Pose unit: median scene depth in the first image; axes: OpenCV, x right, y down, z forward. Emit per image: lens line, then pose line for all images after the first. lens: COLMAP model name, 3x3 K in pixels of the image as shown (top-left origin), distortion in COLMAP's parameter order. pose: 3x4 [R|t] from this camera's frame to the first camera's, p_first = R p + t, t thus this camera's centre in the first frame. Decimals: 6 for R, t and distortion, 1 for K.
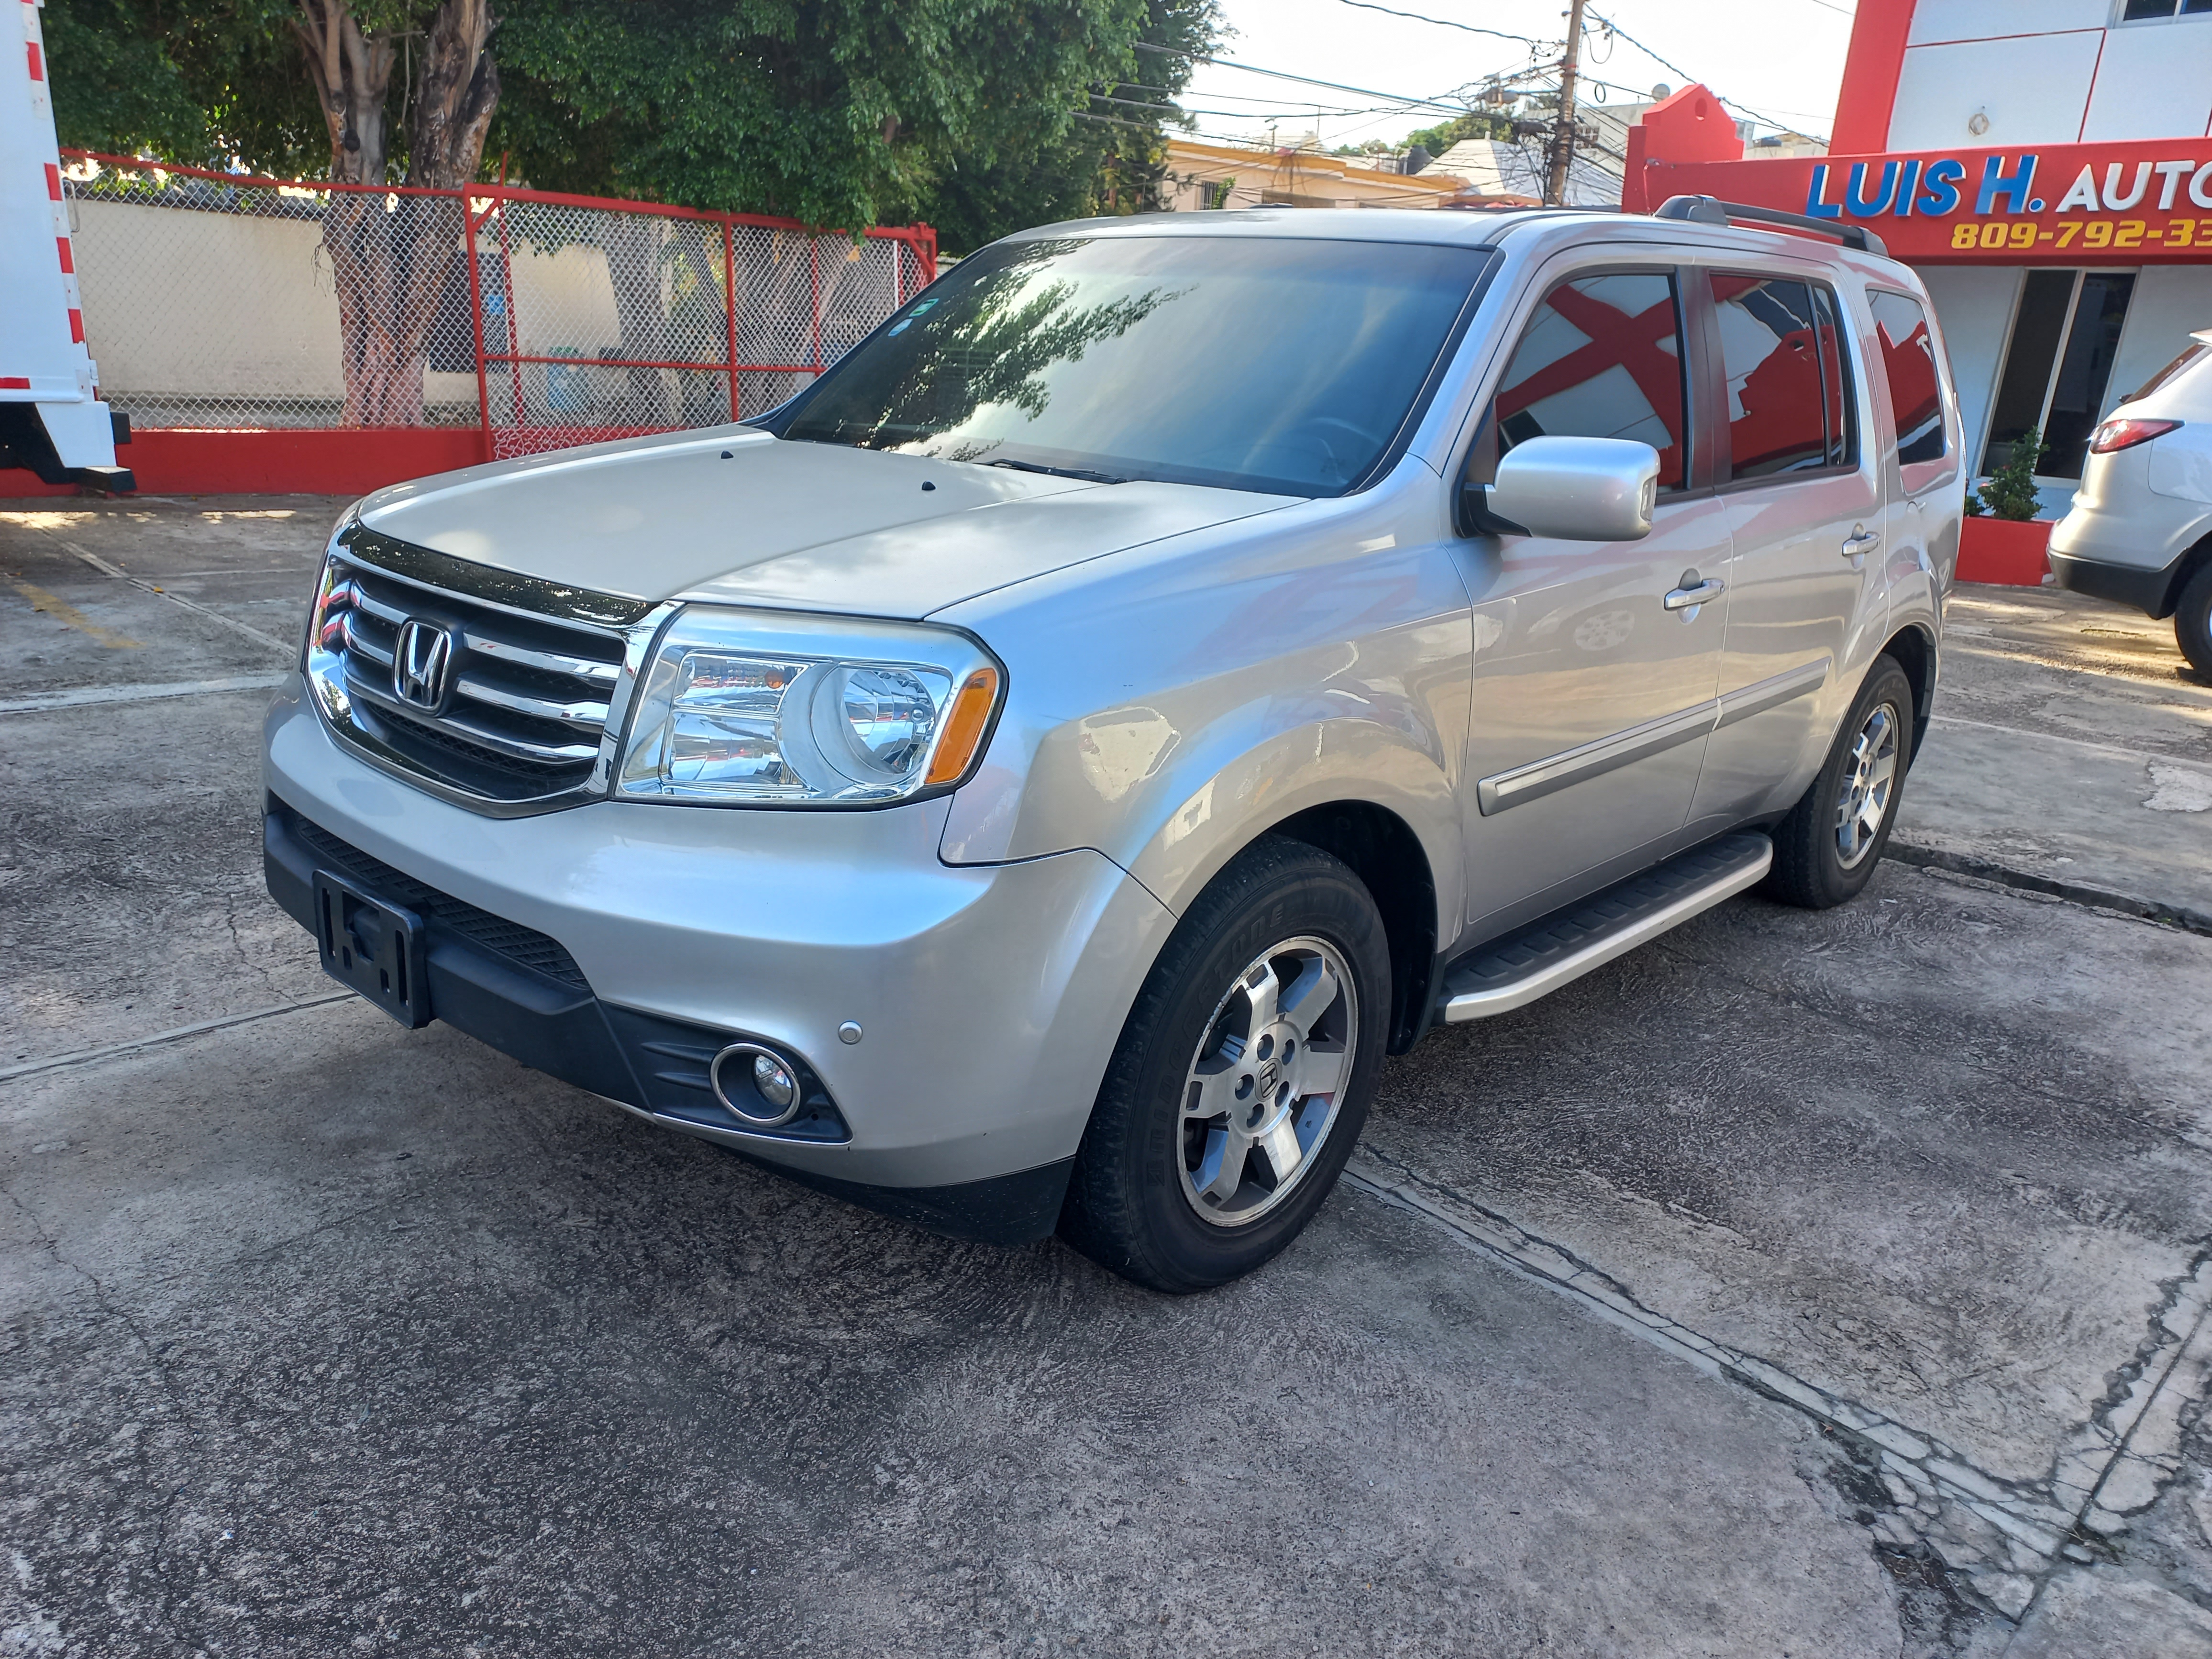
lens RADIAL K [[1563.6, 0, 1070.9], [0, 1563.6, 838.3], [0, 0, 1]] dist [0.053076, -0.025121]
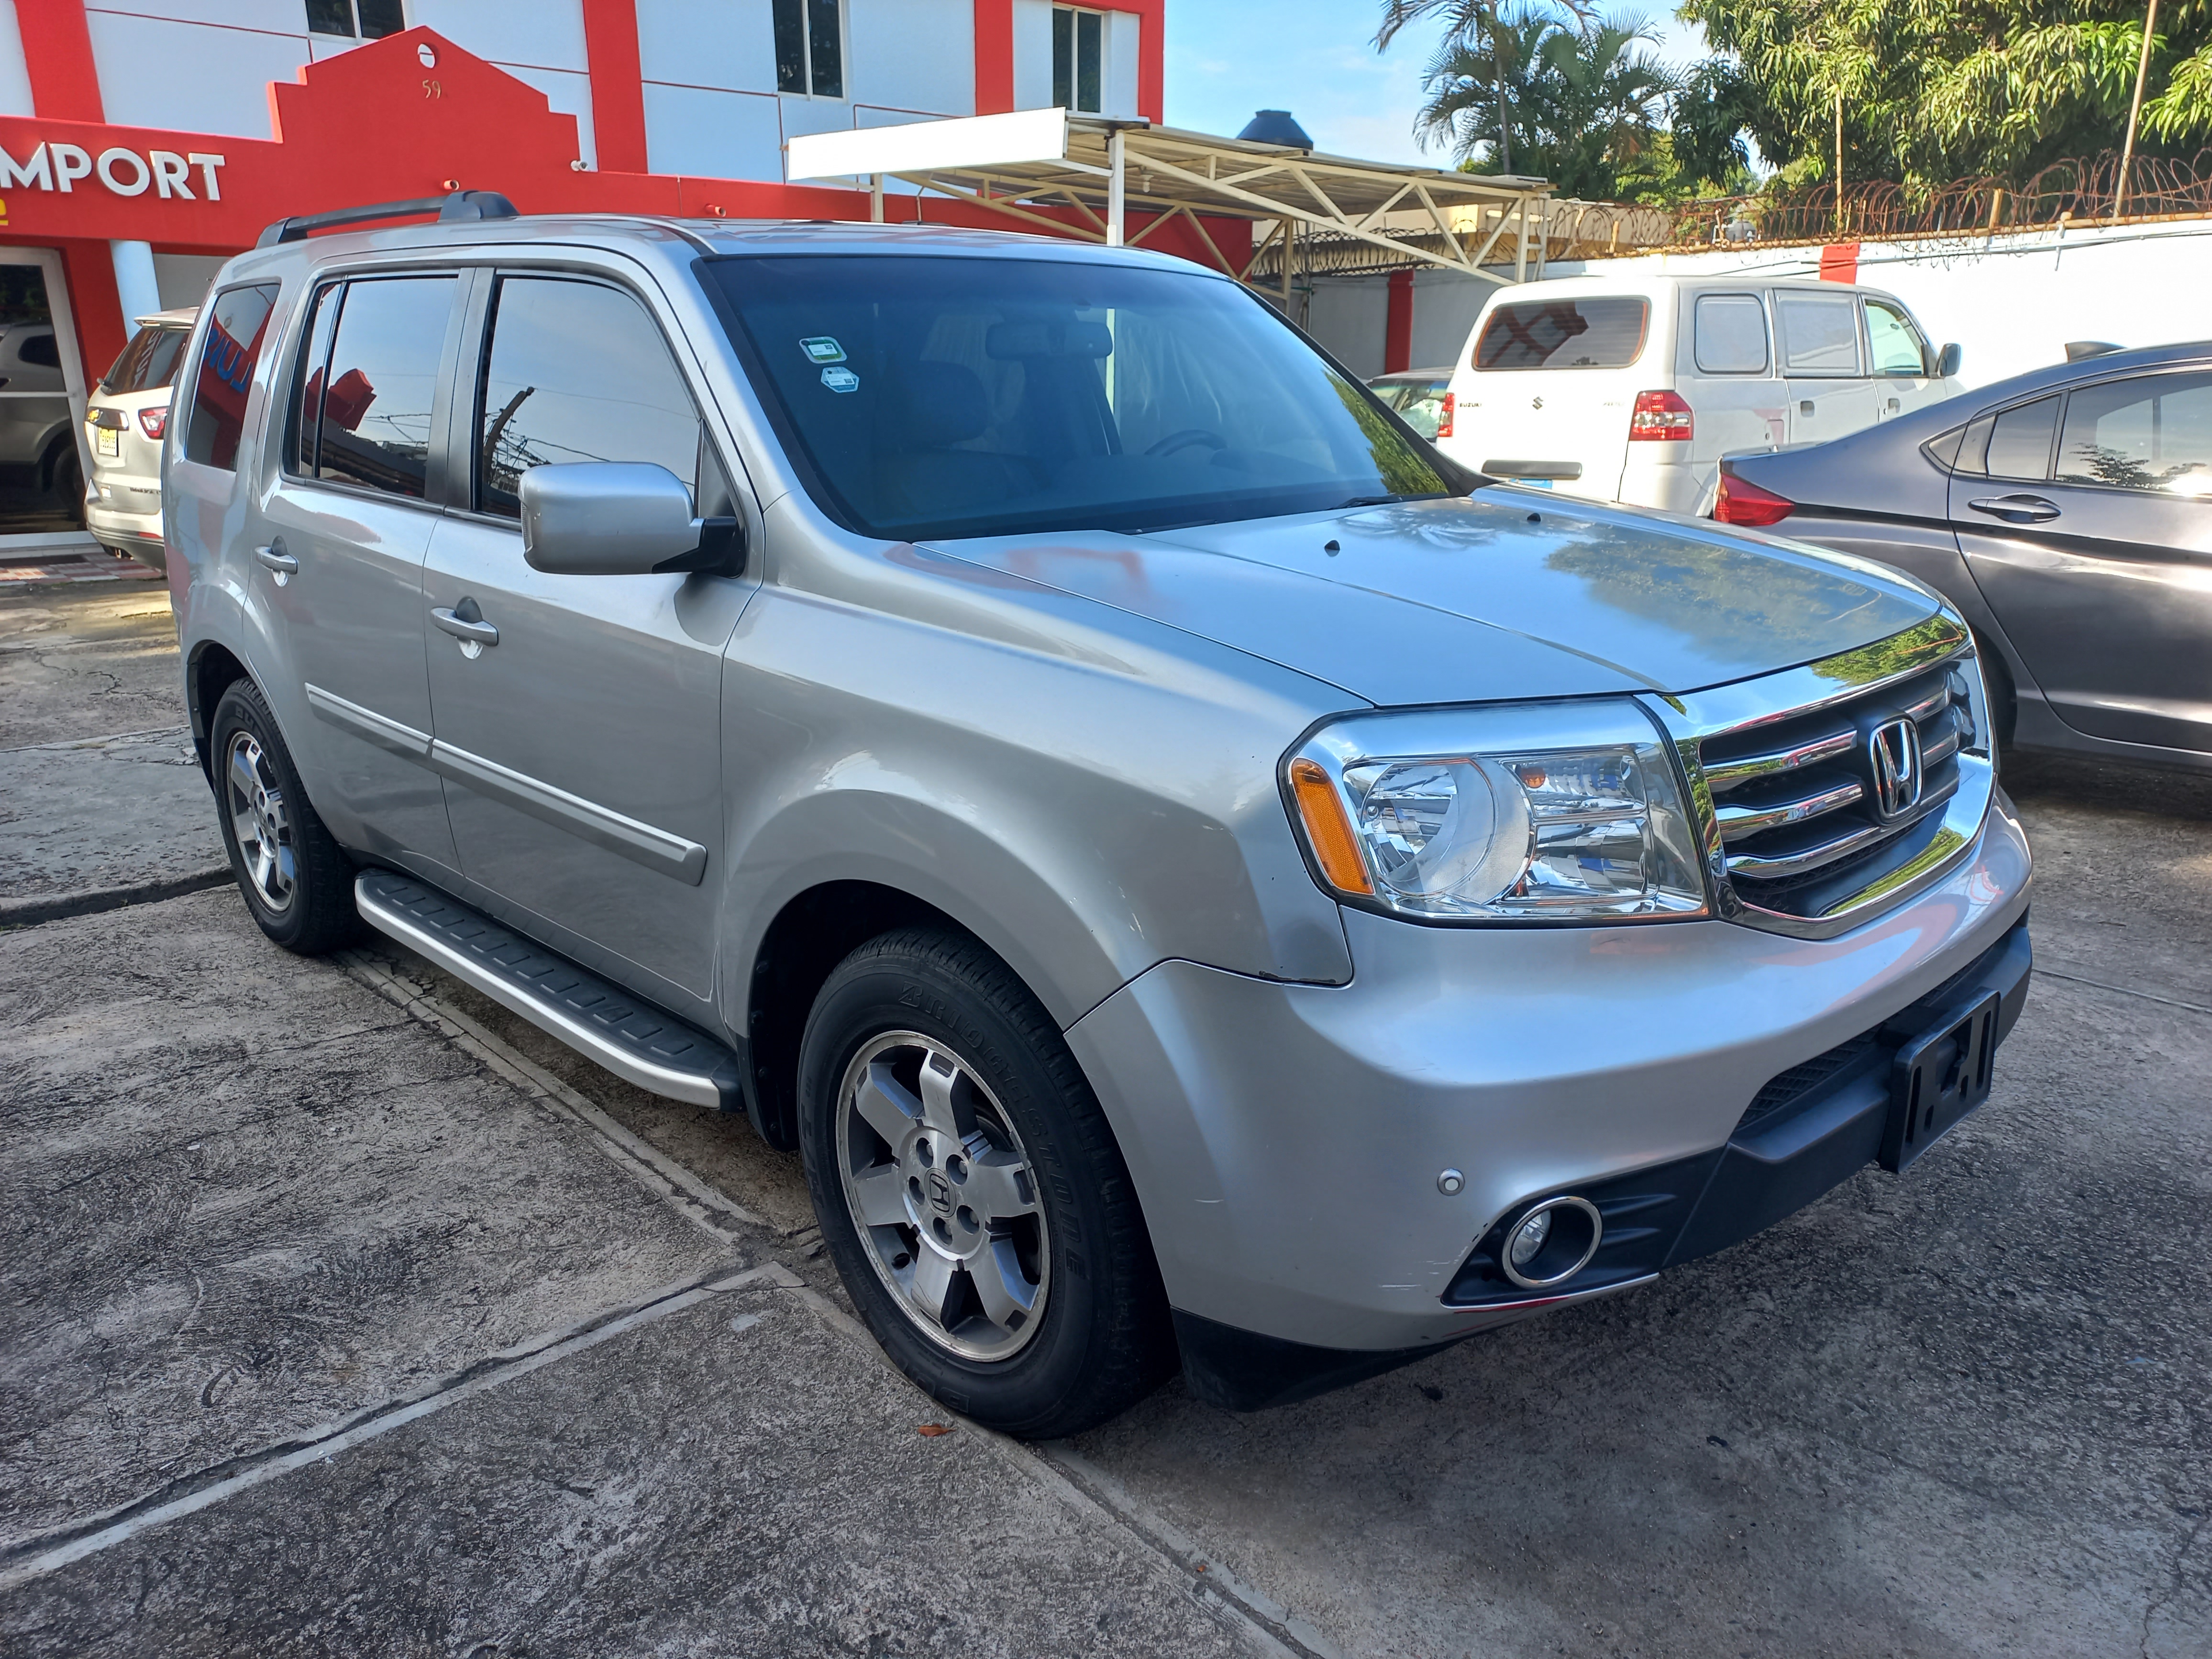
lens RADIAL K [[1563.6, 0, 1070.9], [0, 1563.6, 838.3], [0, 0, 1]] dist [0.053076, -0.025121]
pose [[0.066317, -0.337809, 0.938875, -1.277804], [0.316908, 0.899358, 0.301206, -0.486361], [-0.946135, 0.277562, 0.166697, 1.277267]]
